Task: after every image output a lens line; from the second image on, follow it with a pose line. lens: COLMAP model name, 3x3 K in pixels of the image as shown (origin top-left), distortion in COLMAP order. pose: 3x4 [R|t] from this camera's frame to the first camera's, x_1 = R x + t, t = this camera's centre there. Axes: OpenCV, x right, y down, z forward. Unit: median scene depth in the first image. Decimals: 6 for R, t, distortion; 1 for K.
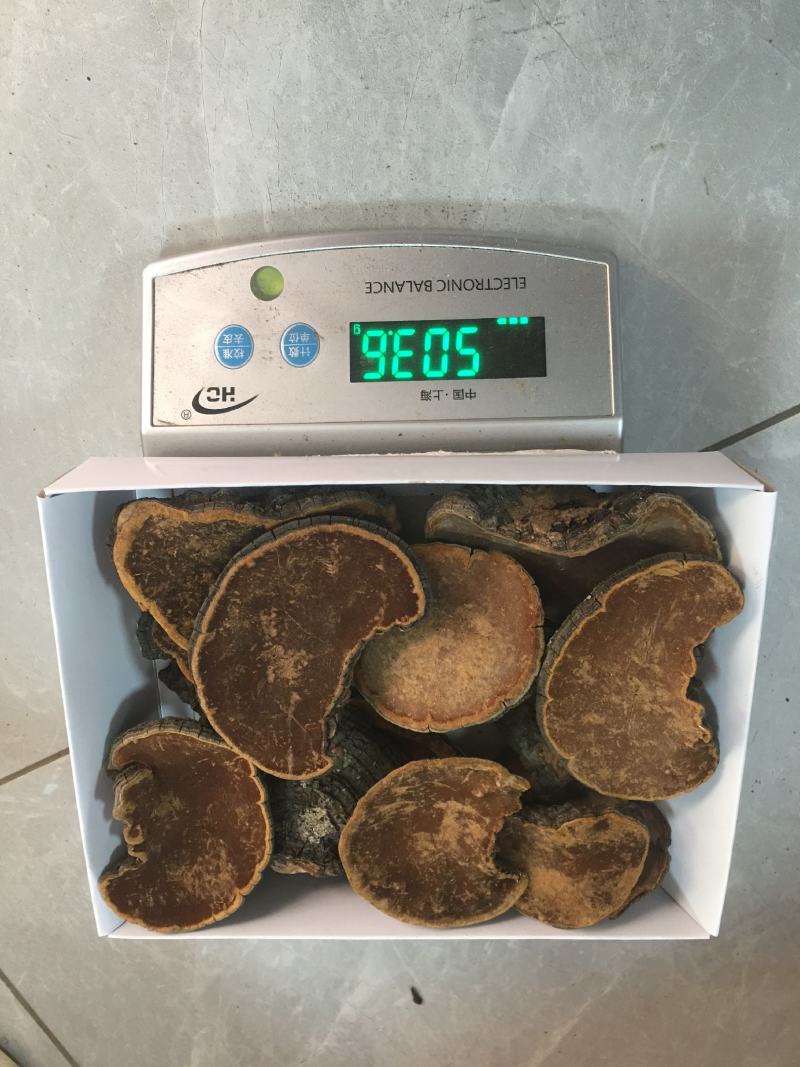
lens RADIAL K [[899.2, 0, 397.5], [0, 899.2, 531.0], [0, 0, 1]] dist [0.088059, -0.144261]
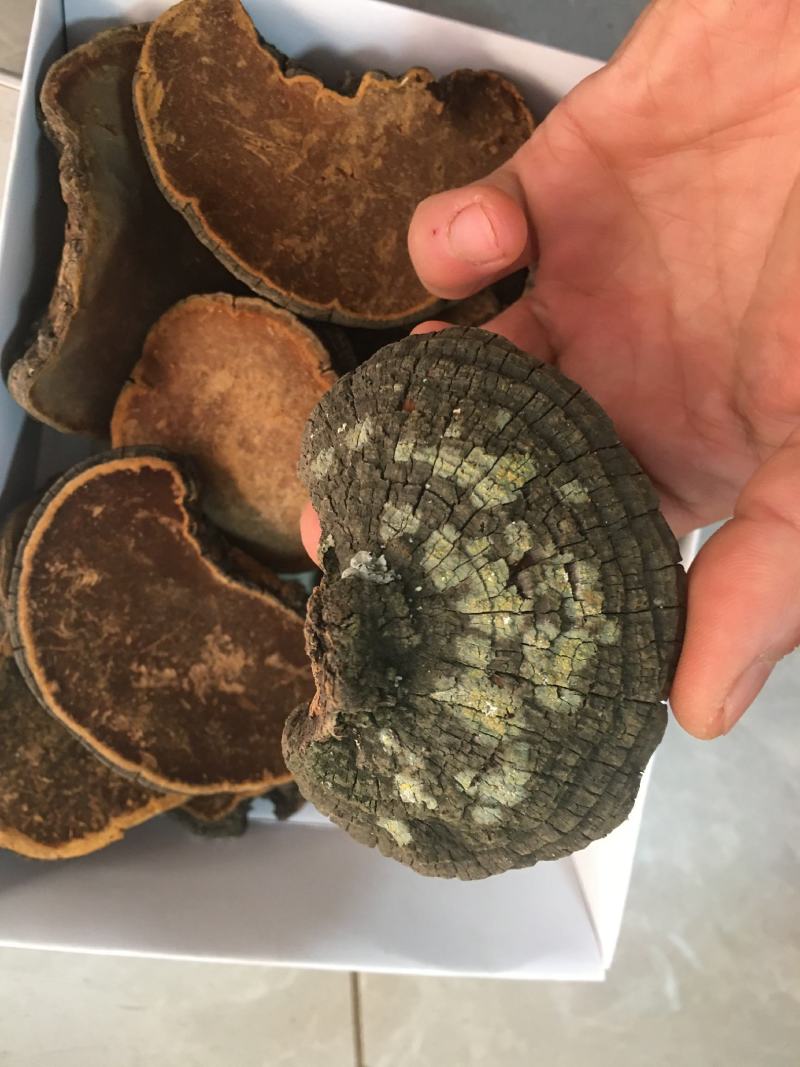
lens RADIAL K [[913.6, 0, 395.0], [0, 913.6, 528.6], [0, 0, 1]] dist [0.078631, -0.156488]
pose [[0.176563, -0.980345, -0.088031, 0.071801], [0.973403, 0.187175, -0.132103, 0.363637], [0.145984, -0.062366, 0.987319, 0.312230]]
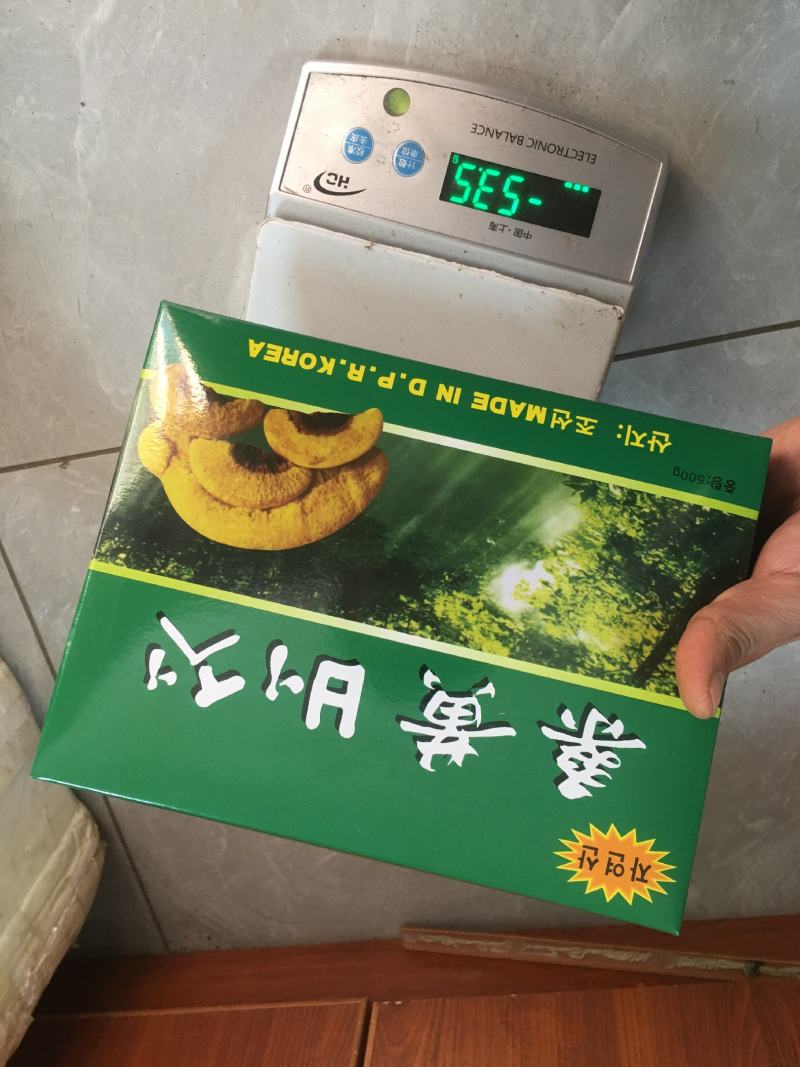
lens RADIAL K [[895.6, 0, 400.0], [0, 895.6, 533.5], [0, 0, 1]] dist [0.087036, -0.134044]
pose [[0.961517, 0.274170, 0.017783, 0.000719], [-0.274489, 0.955800, 0.105364, 0.134988], [0.011891, -0.106191, 0.994275, -0.254909]]
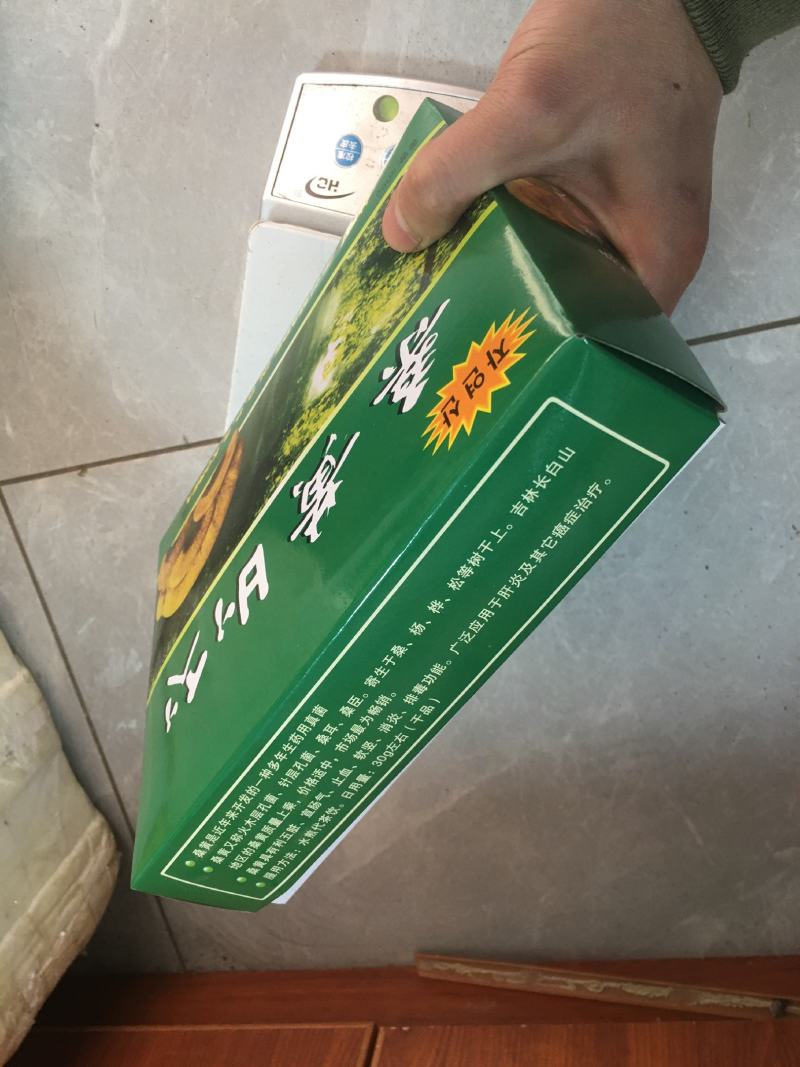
lens RADIAL K [[899.2, 0, 397.5], [0, 899.2, 531.0], [0, 0, 1]] dist [0.088059, -0.144261]
pose [[0.957103, 0.278427, -0.080195, 0.118158], [-0.272829, 0.959204, 0.074112, 0.166704], [0.097559, -0.049054, 0.994020, -0.255752]]
